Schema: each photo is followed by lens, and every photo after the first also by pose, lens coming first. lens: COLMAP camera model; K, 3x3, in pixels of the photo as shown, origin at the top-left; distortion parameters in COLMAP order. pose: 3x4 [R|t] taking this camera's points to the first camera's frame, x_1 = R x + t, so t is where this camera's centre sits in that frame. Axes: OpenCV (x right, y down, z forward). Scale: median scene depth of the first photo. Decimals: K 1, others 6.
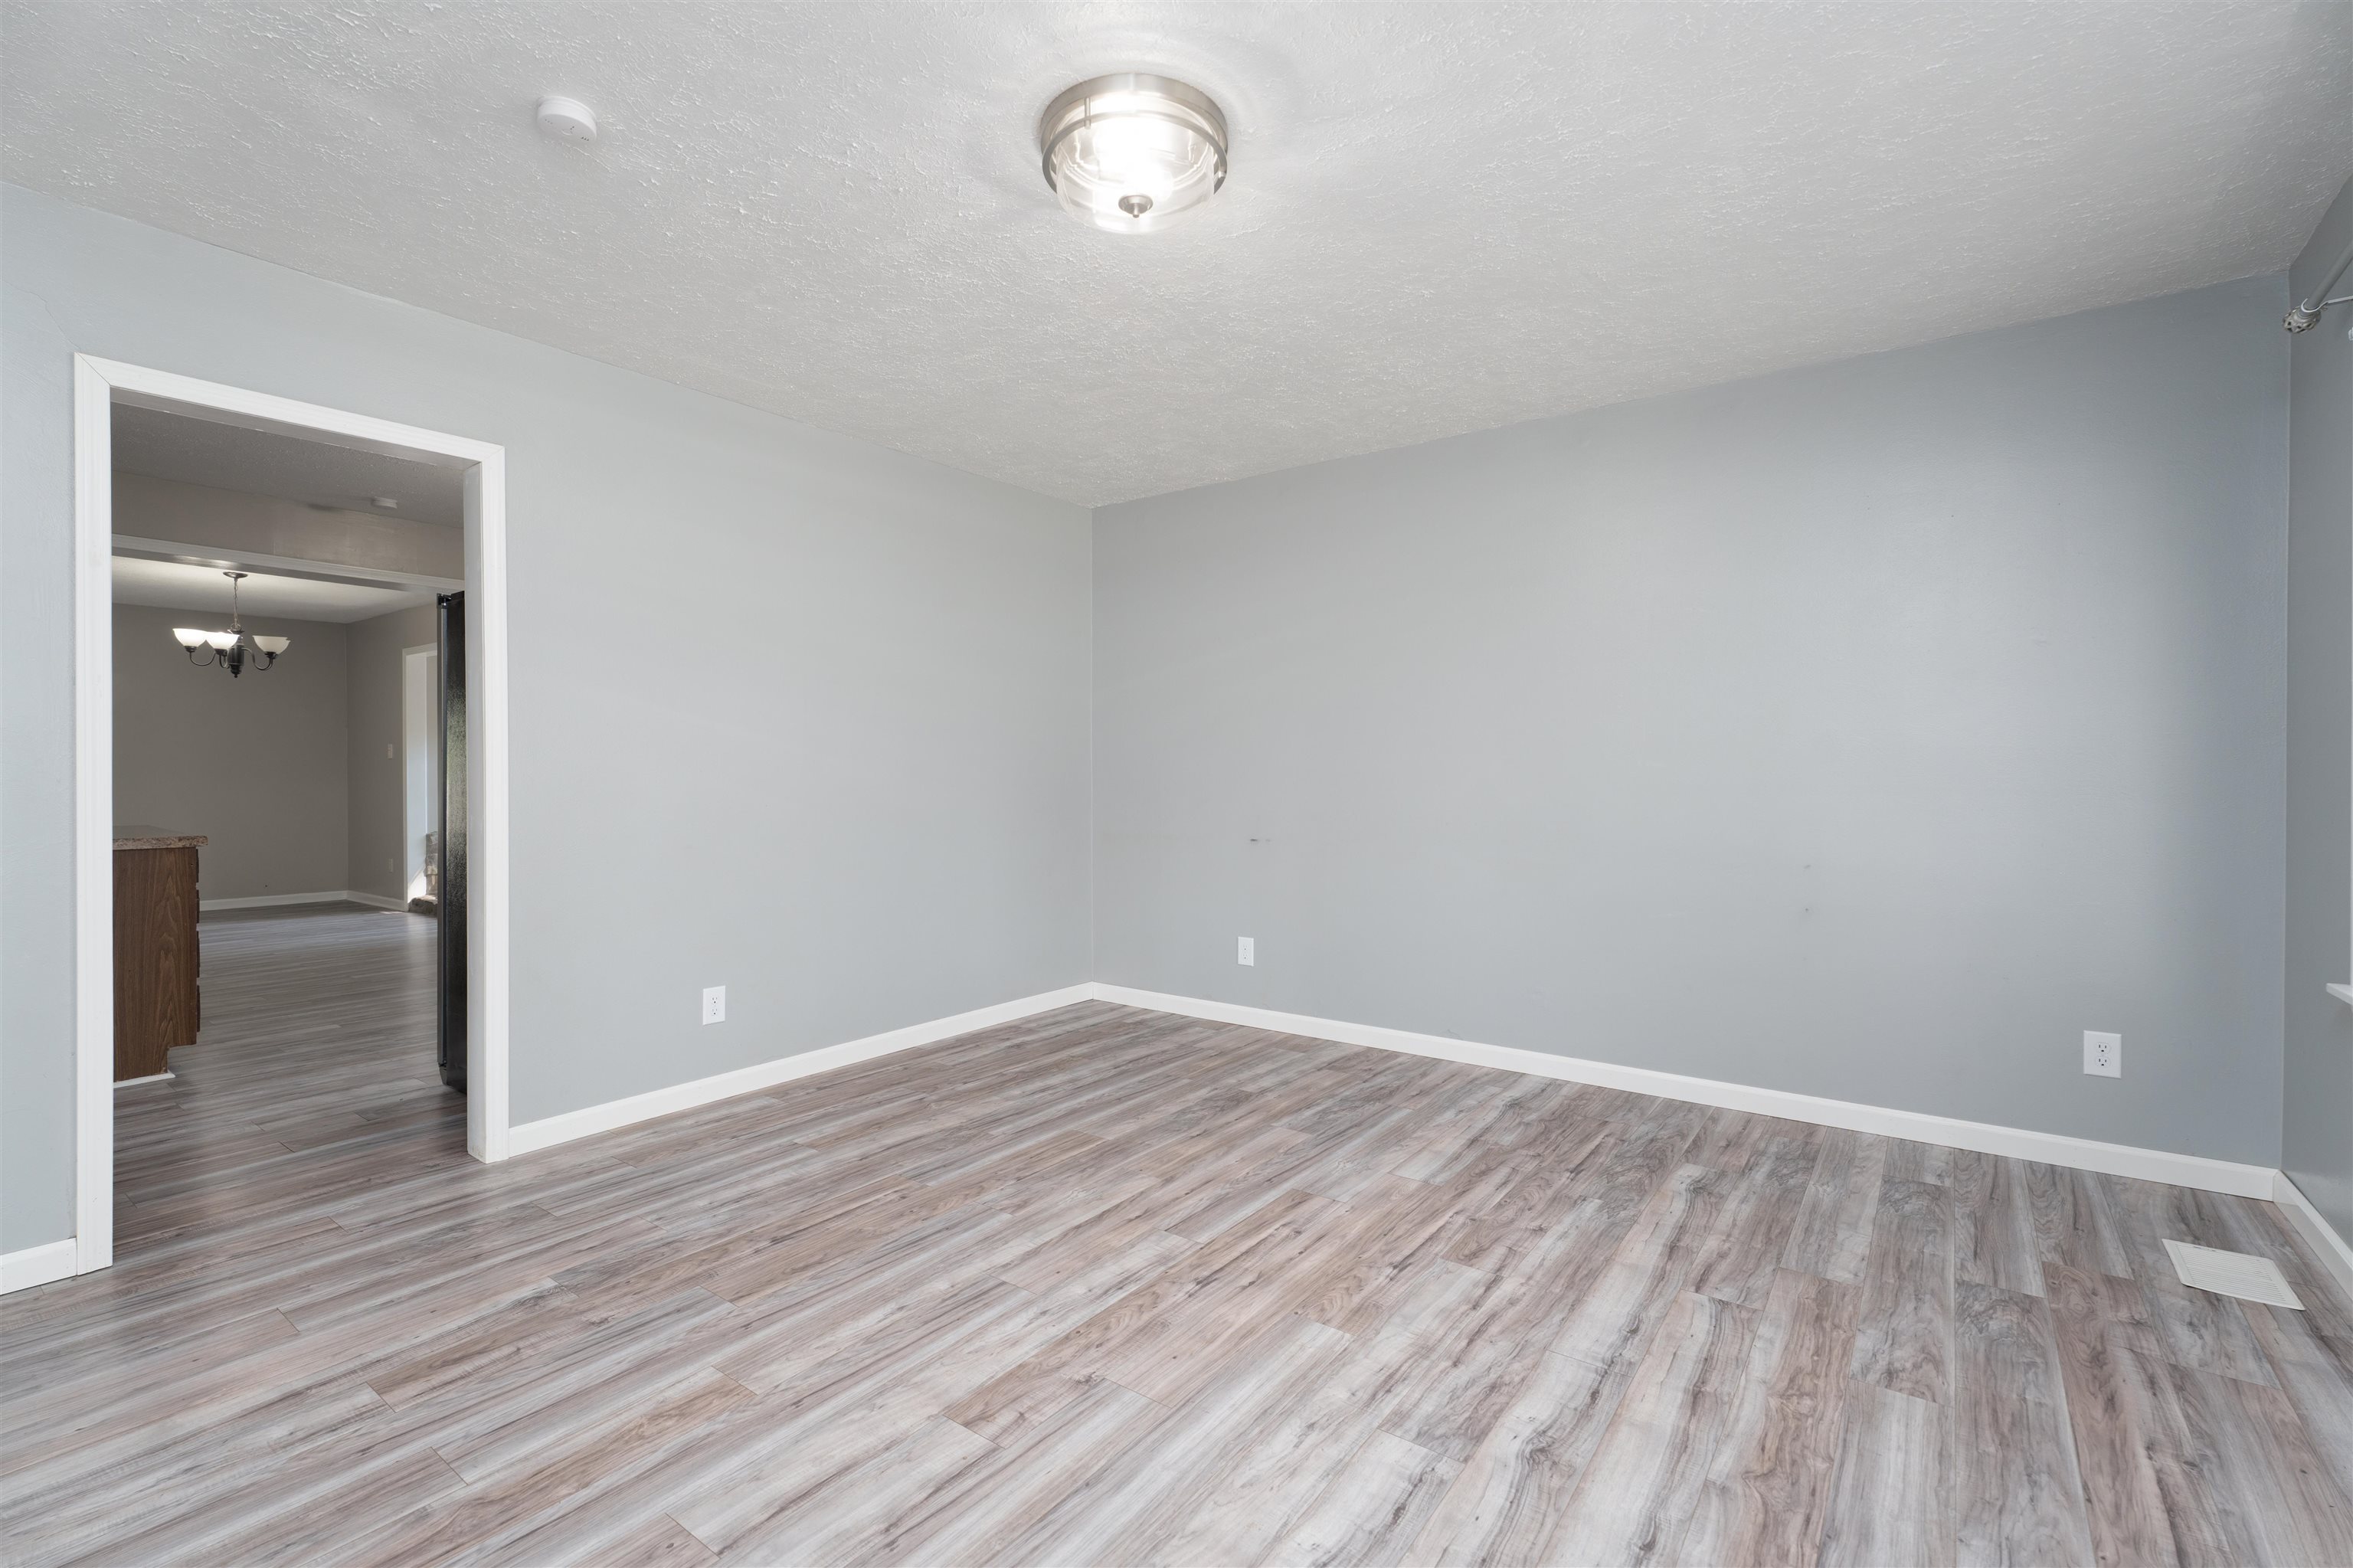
lens RADIAL K [[1036.3, 0, 1193.8], [0, 1036.3, 792.0], [0, 0, 1]] dist [0.002745, -0.002239]
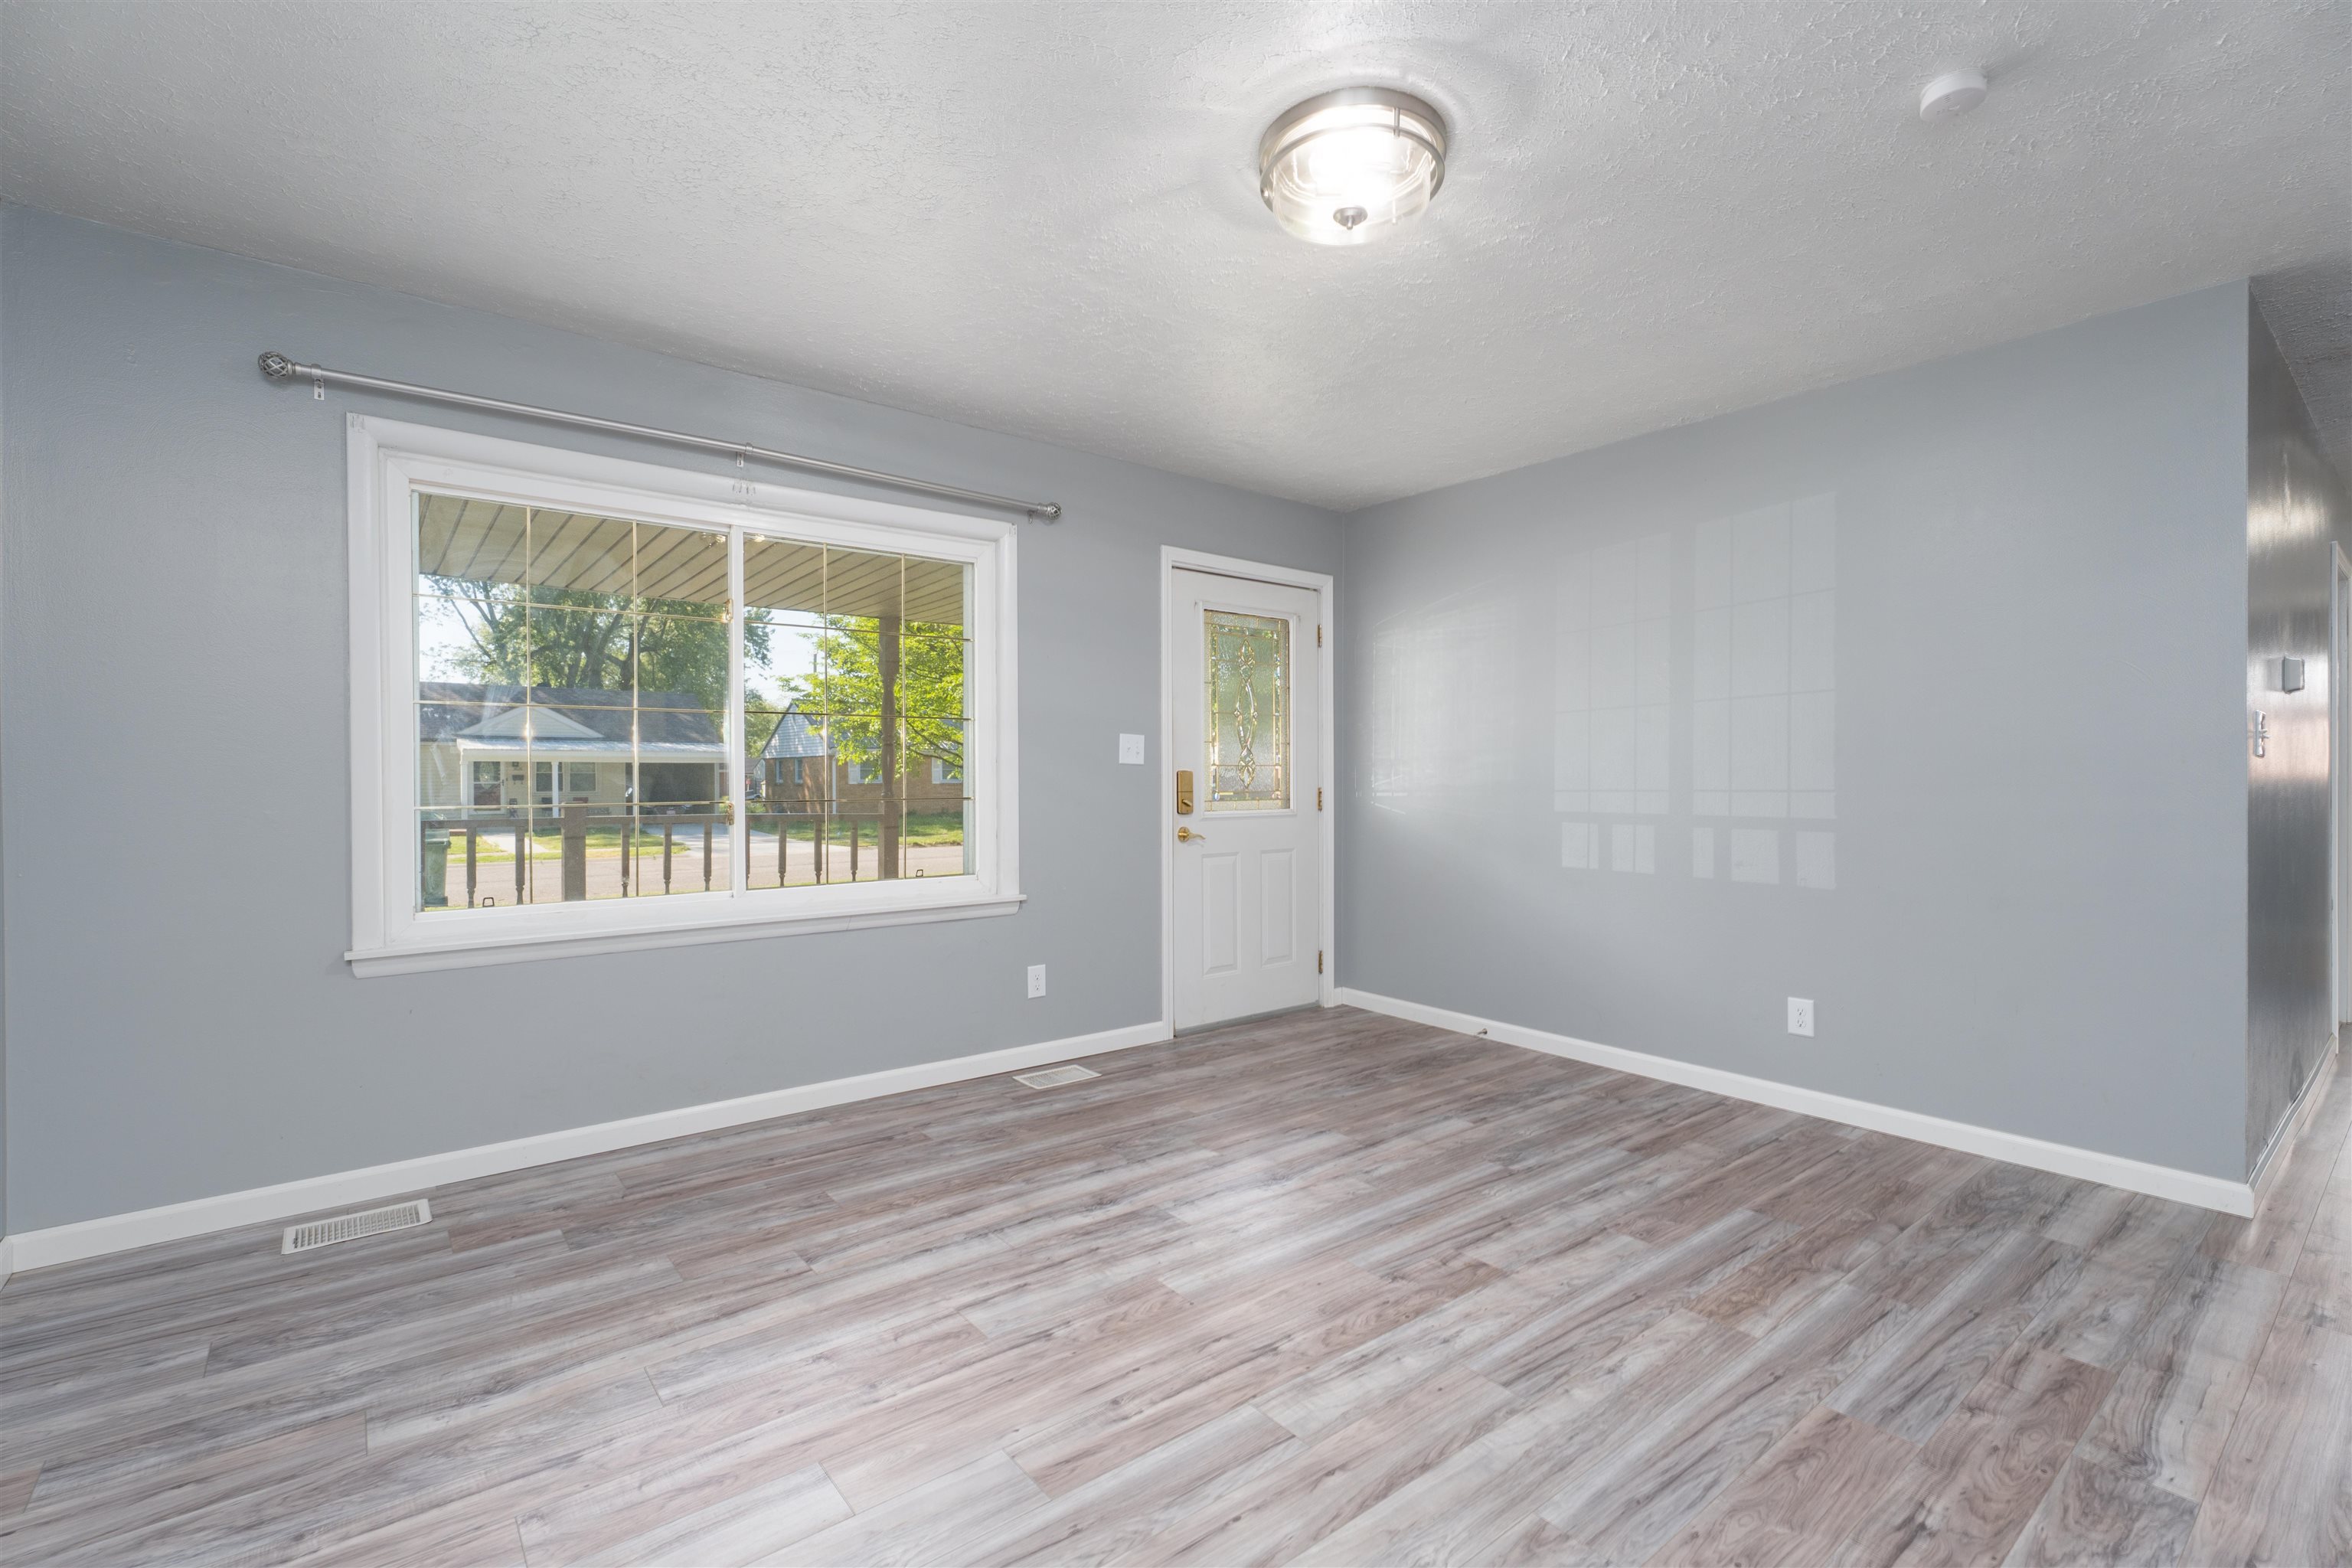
lens RADIAL K [[1035.8, 0, 1155.9], [0, 1035.8, 773.3], [0, 0, 1]] dist [0.002745, -0.002239]
pose [[-0.957642, 0.002909, 0.287947, -0.144295], [0.005905, 0.999937, 0.009538, -0.029846], [-0.287901, 0.010834, -0.957599, 1.737789]]
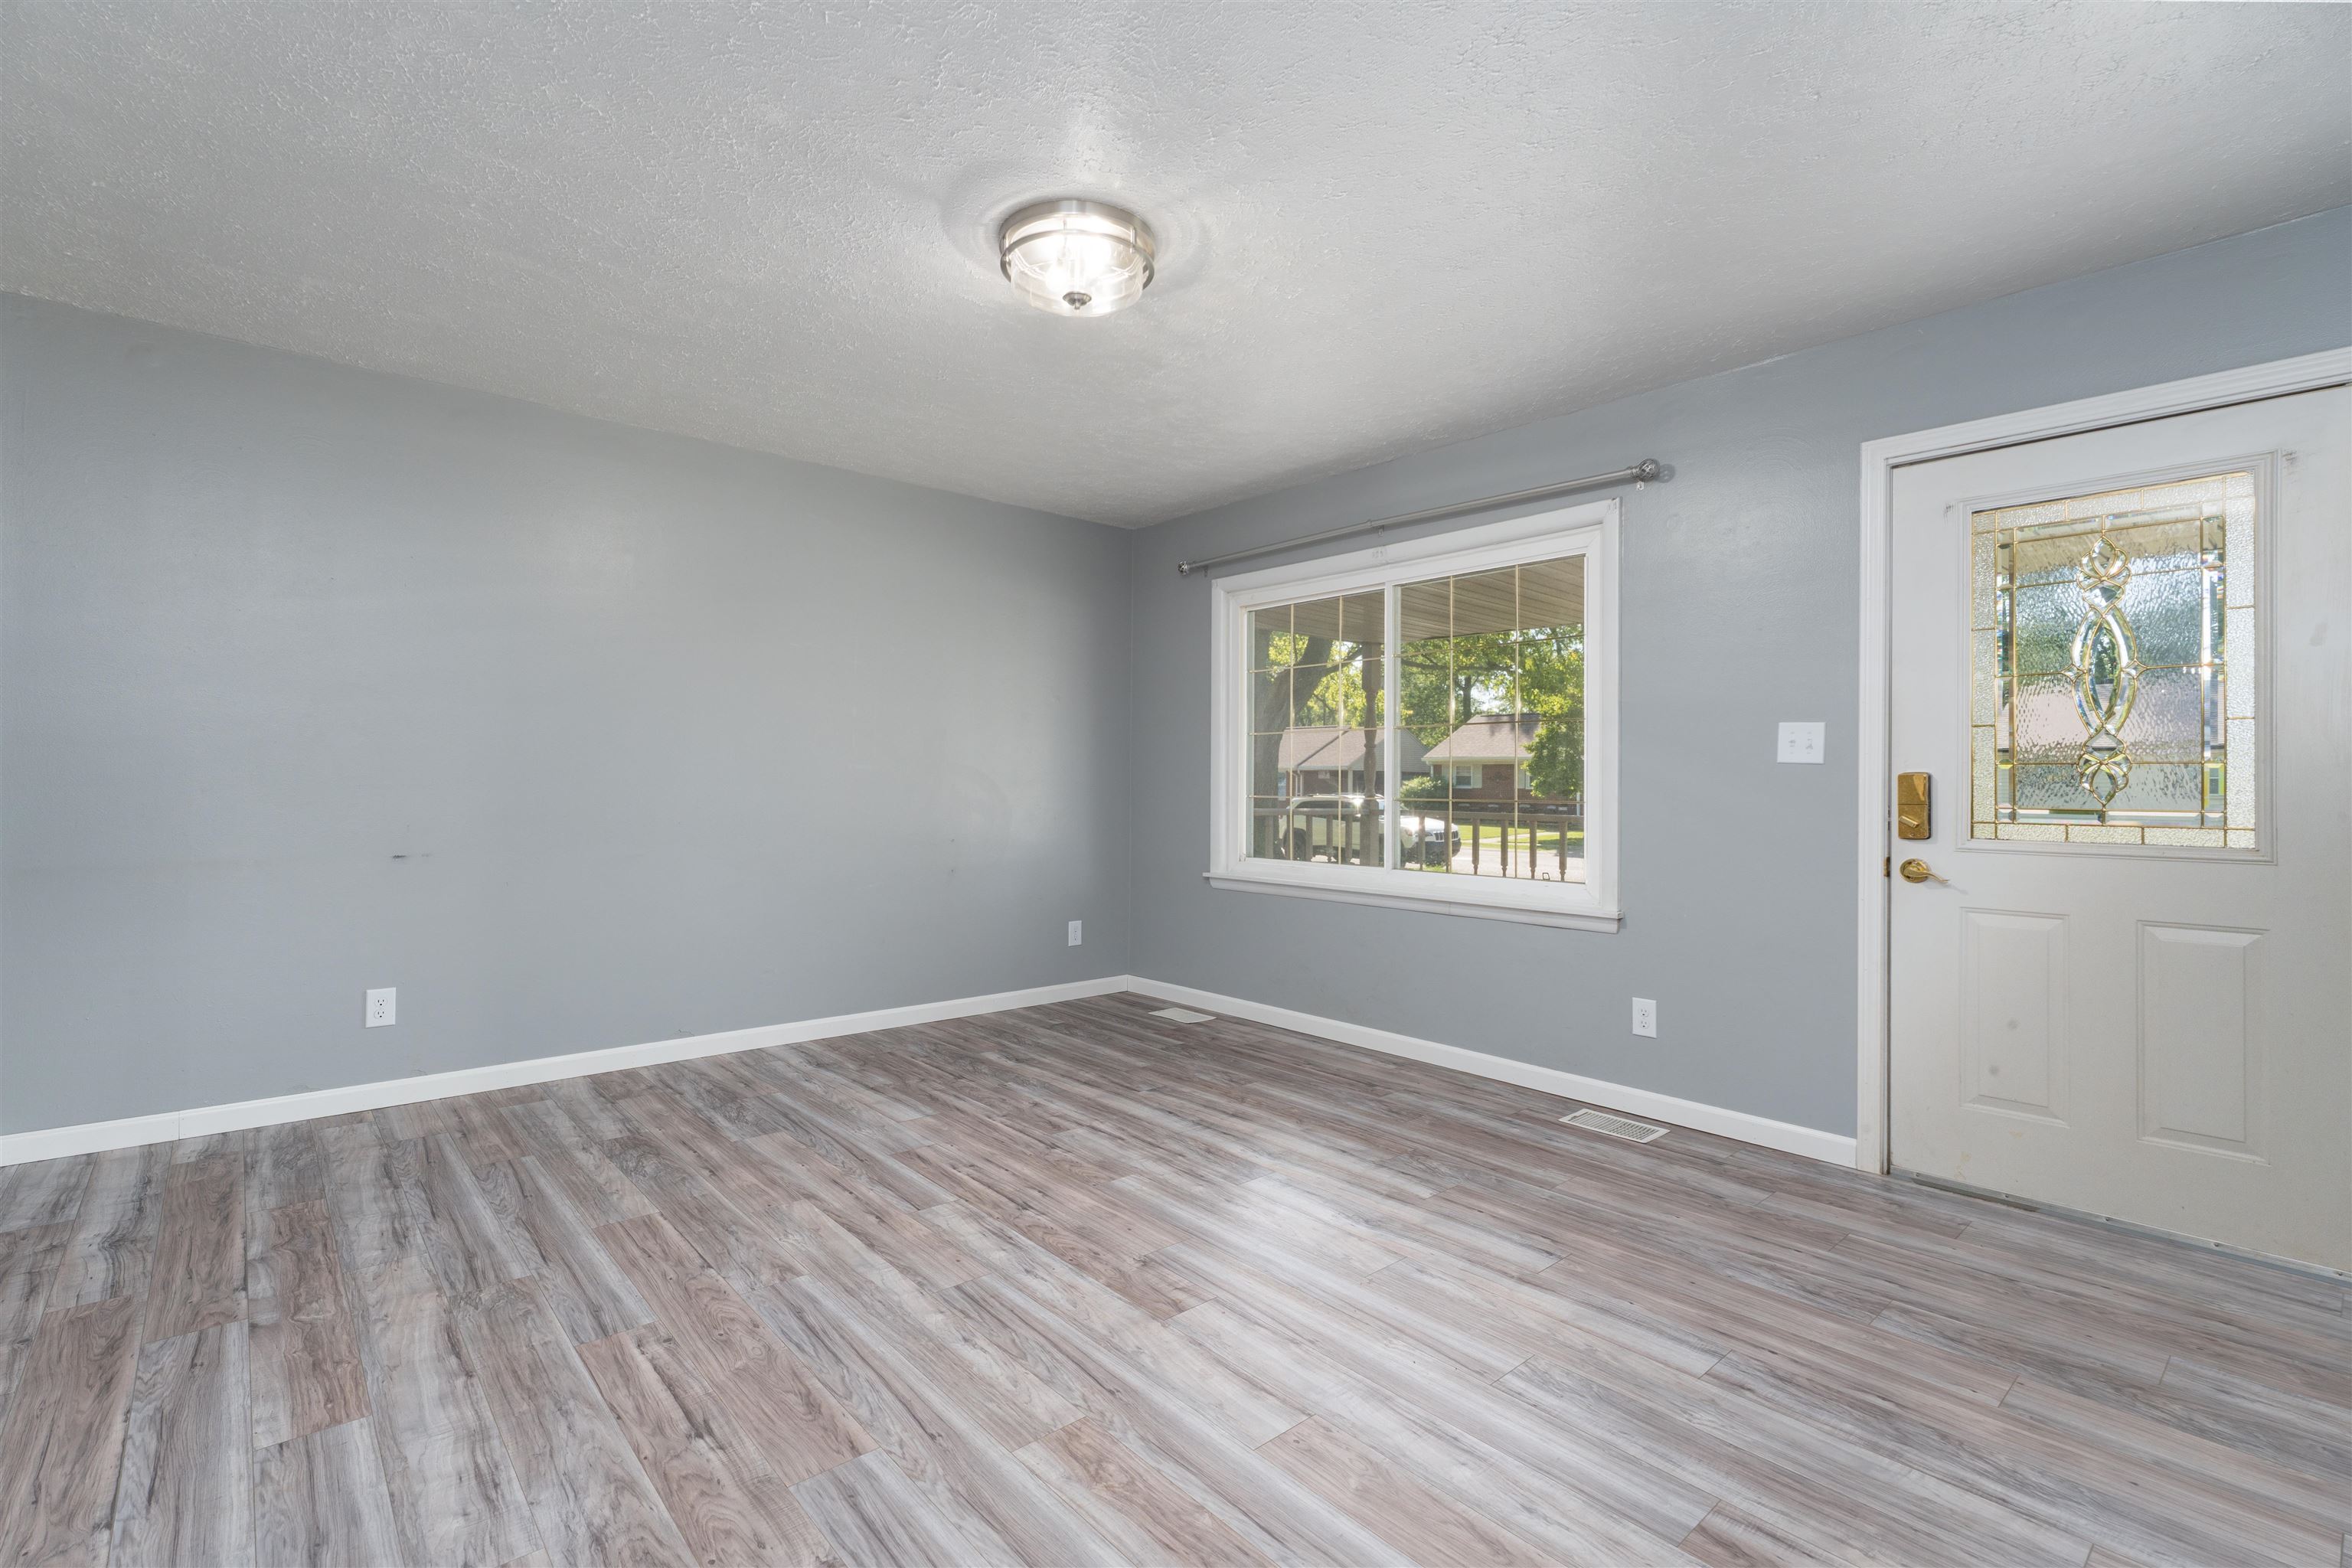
lens RADIAL K [[1035.8, 0, 1149.1], [0, 1035.8, 765.1], [0, 0, 1]] dist [0.002745, -0.002239]
pose [[0.234469, 0.018260, 0.971952, -1.030492], [0.005225, 0.999785, -0.020044, -0.005188], [-0.972109, 0.009778, 0.234324, 0.538981]]
